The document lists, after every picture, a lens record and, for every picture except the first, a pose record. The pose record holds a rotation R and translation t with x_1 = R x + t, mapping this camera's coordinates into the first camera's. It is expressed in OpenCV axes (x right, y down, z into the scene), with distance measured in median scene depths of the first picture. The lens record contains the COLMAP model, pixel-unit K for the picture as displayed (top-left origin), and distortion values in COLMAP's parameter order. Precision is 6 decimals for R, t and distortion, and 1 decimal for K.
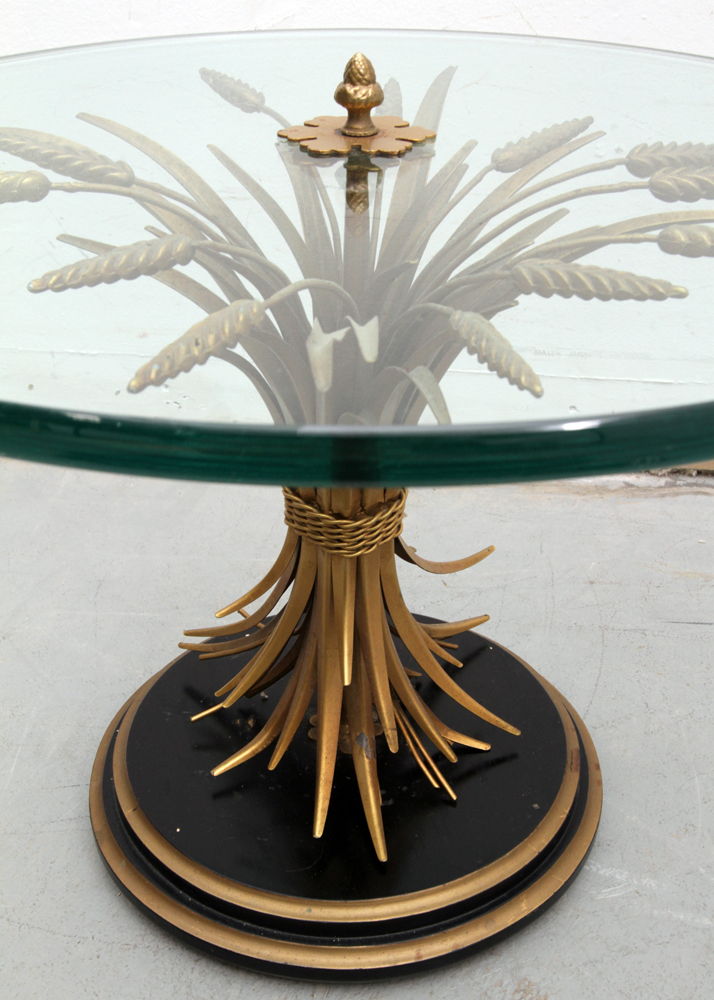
lens RADIAL K [[1182.4, 0, 360.8], [0, 1182.4, 525.7], [0, 0, 1]] dist [-0.044371, 0.000000]
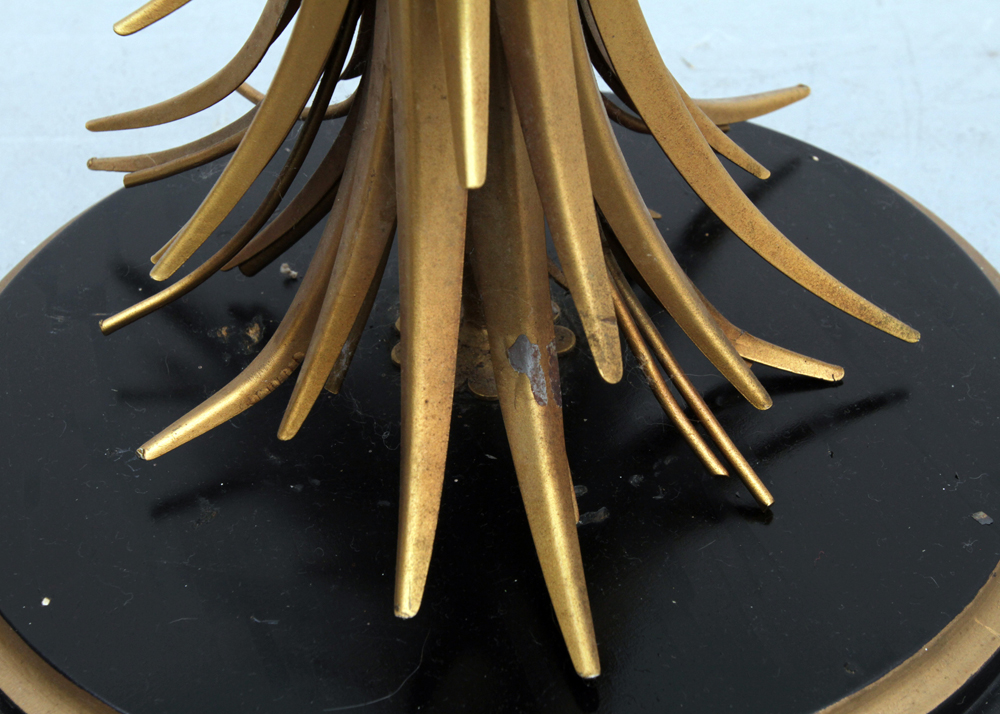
lens RADIAL K [[1608.2, 0, 498.2], [0, 1608.2, 361.3], [0, 0, 1]] dist [0.013627, 0.000000]
pose [[0.999543, -0.025656, -0.015987, 0.001268], [0.027668, 0.989491, 0.141924, 0.108654], [0.012178, -0.142302, 0.989748, 0.484512]]
